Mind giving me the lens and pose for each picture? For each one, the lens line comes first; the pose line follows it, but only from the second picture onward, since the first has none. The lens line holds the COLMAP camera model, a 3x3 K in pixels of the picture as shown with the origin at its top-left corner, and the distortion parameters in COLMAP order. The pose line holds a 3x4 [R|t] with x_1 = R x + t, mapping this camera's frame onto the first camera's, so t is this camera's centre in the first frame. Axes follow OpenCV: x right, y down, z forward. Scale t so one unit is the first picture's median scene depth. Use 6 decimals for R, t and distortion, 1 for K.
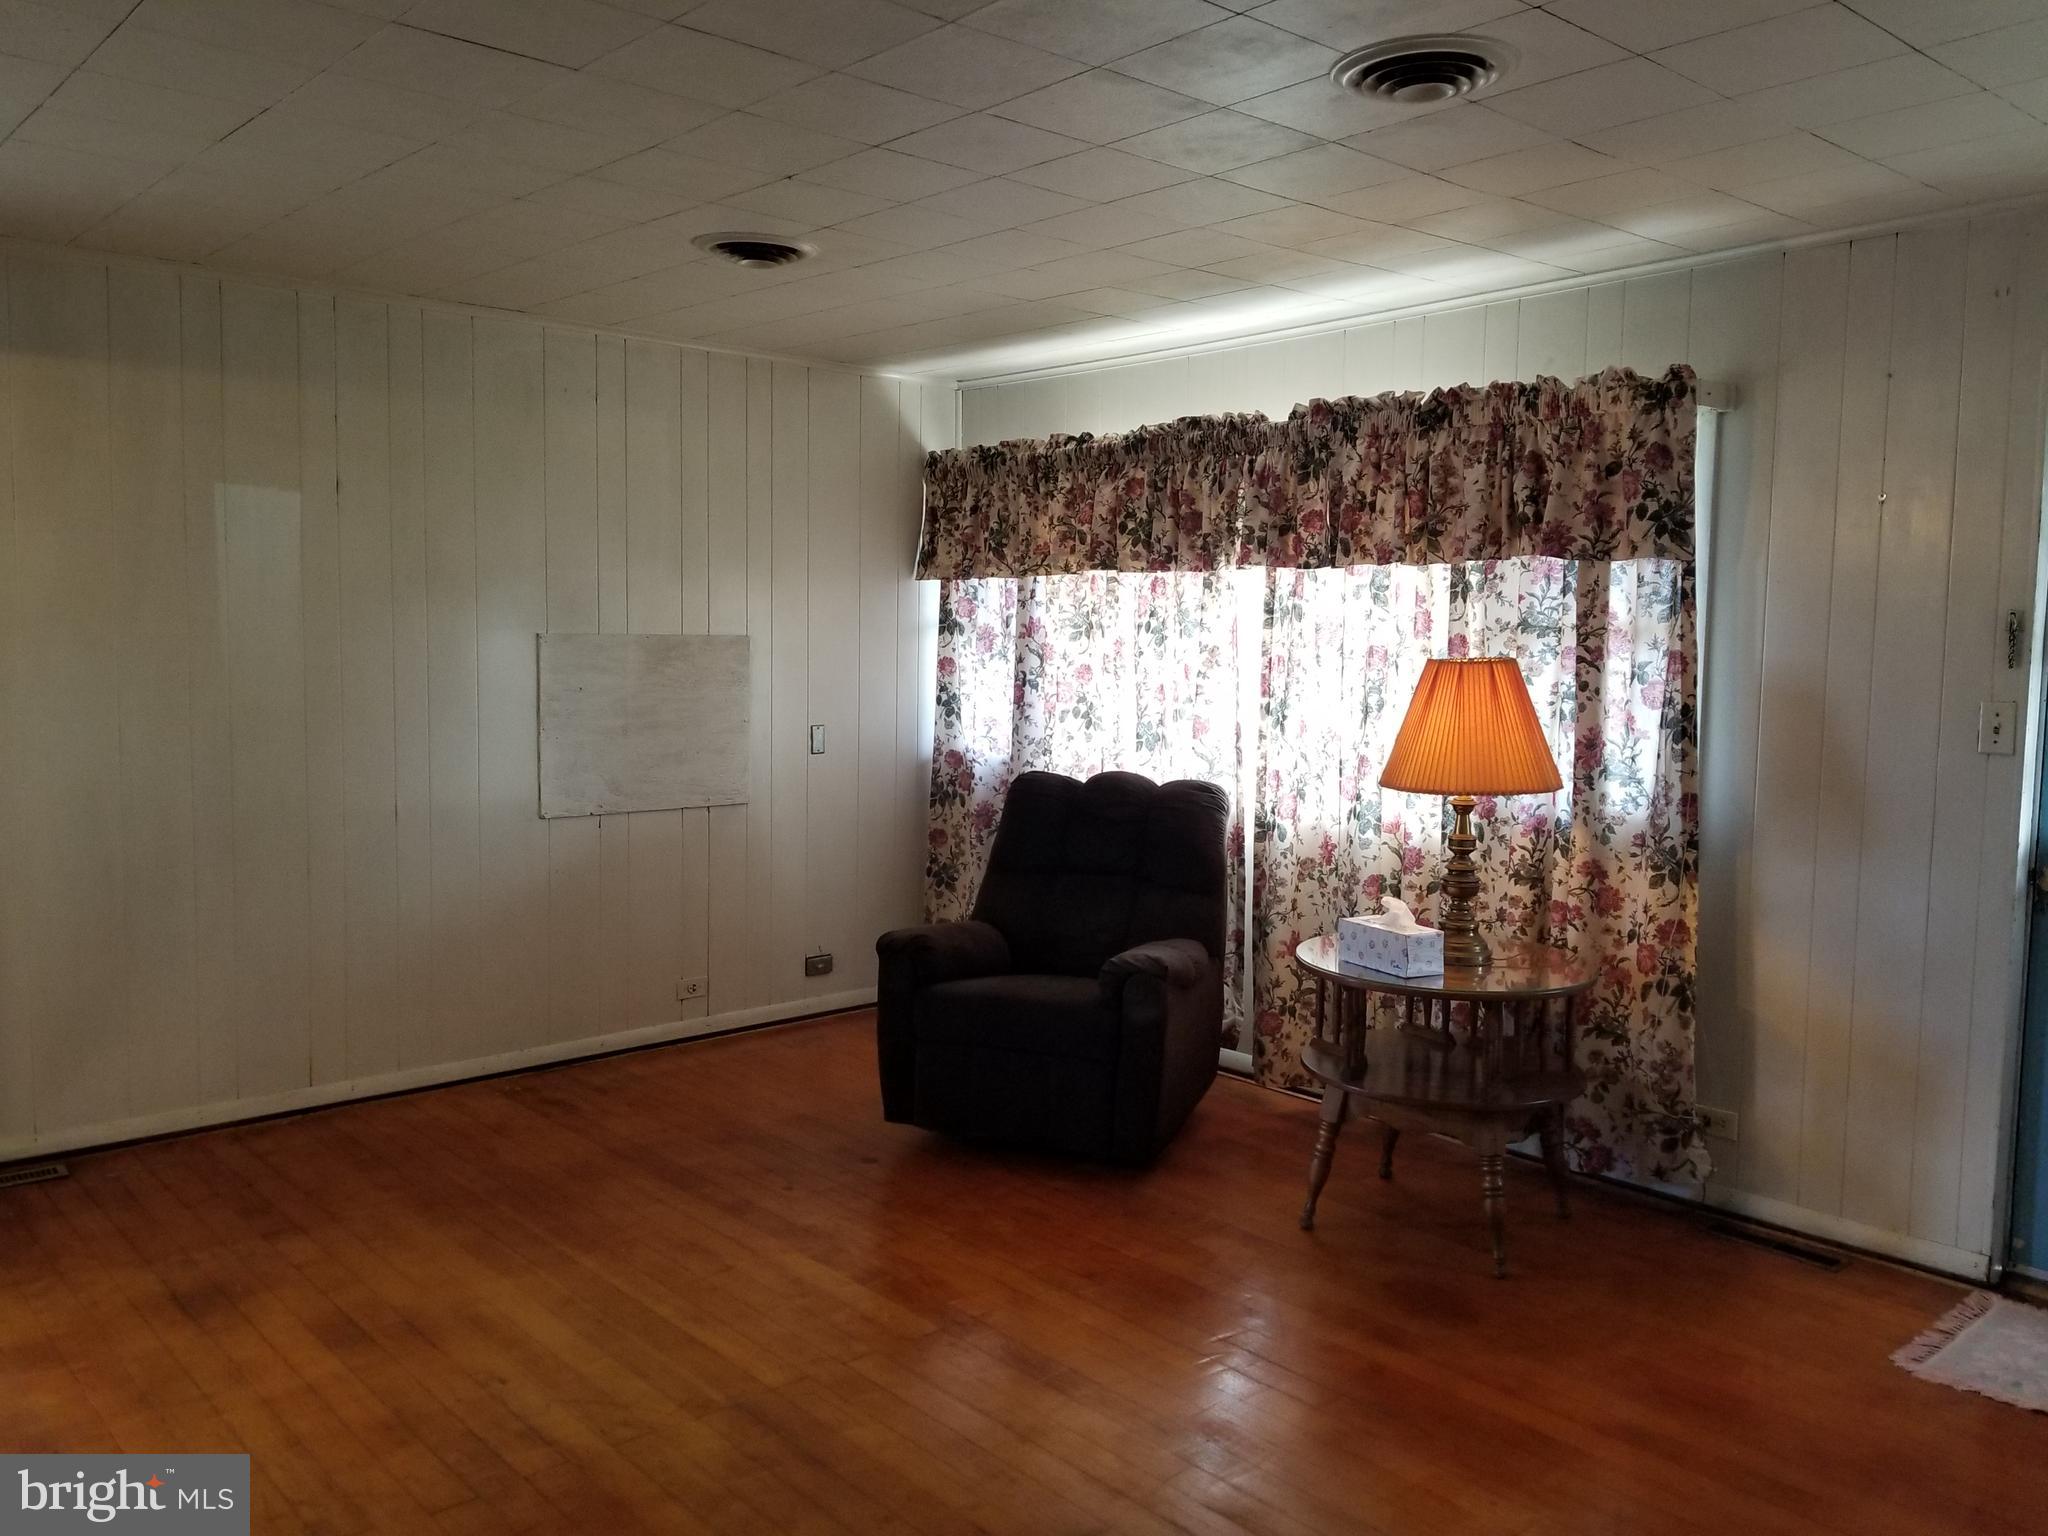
lens RADIAL K [[1597.5, 0, 1001.5], [0, 1597.5, 744.2], [0, 0, 1]] dist [0.095744, -0.165763]
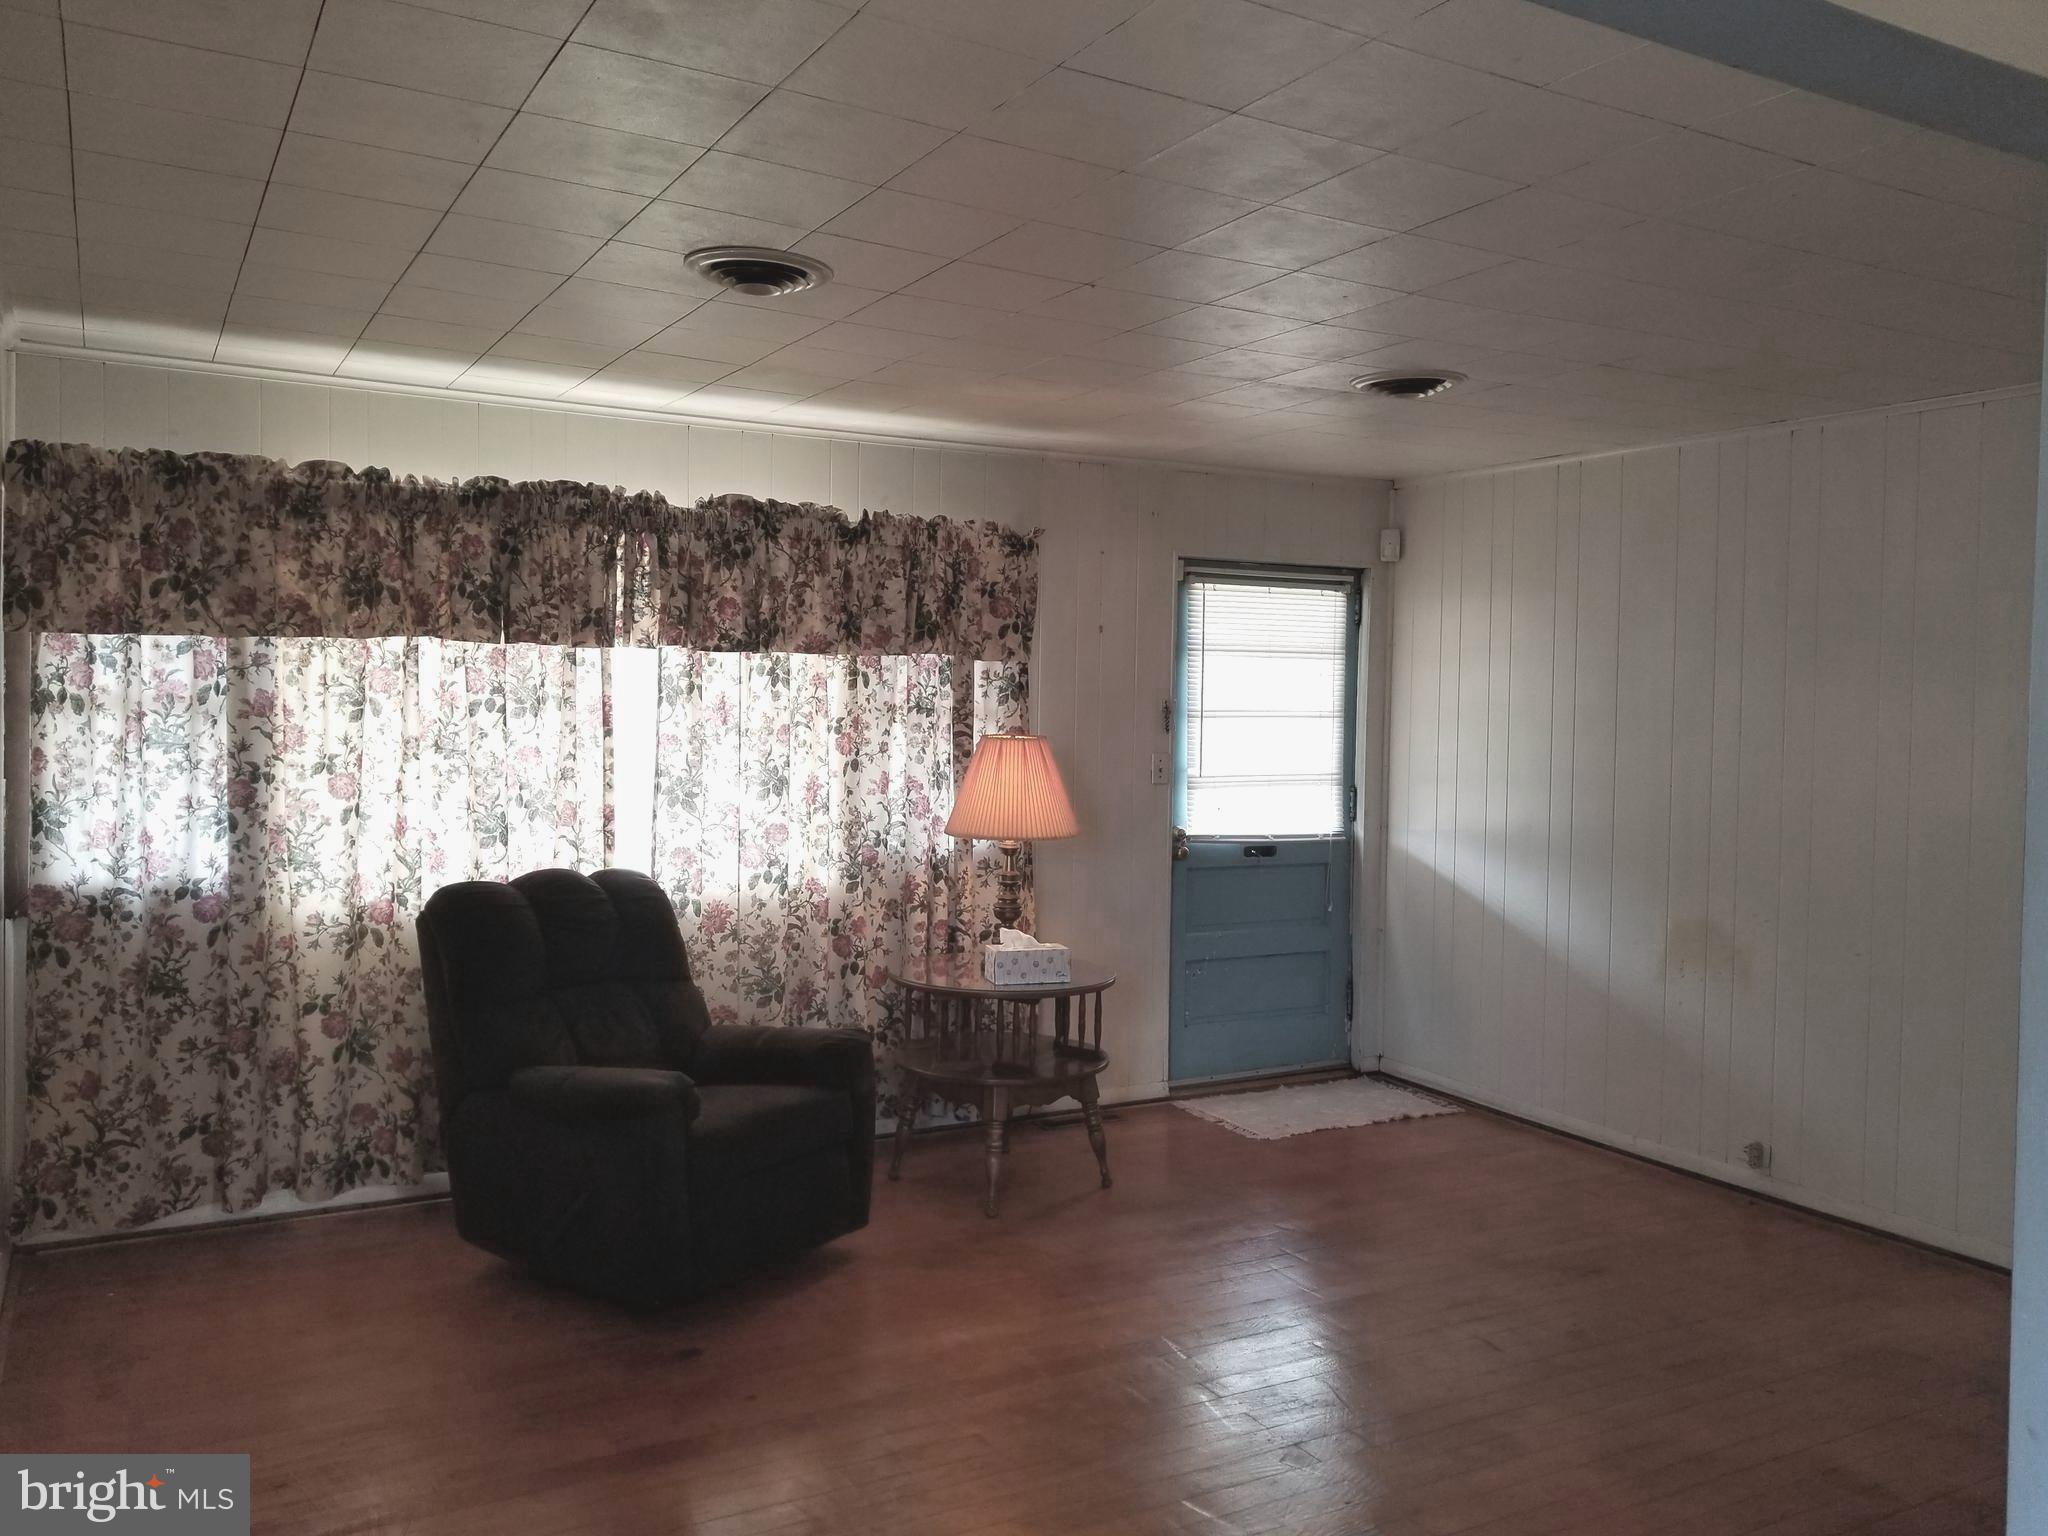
lens RADIAL K [[1597.5, 0, 1001.5], [0, 1597.5, 744.2], [0, 0, 1]] dist [0.095744, -0.165763]
pose [[0.203448, -0.025433, 0.978755, -0.807320], [0.062404, 0.997967, 0.012961, -0.051439], [-0.977095, 0.058441, 0.204622, 0.614102]]
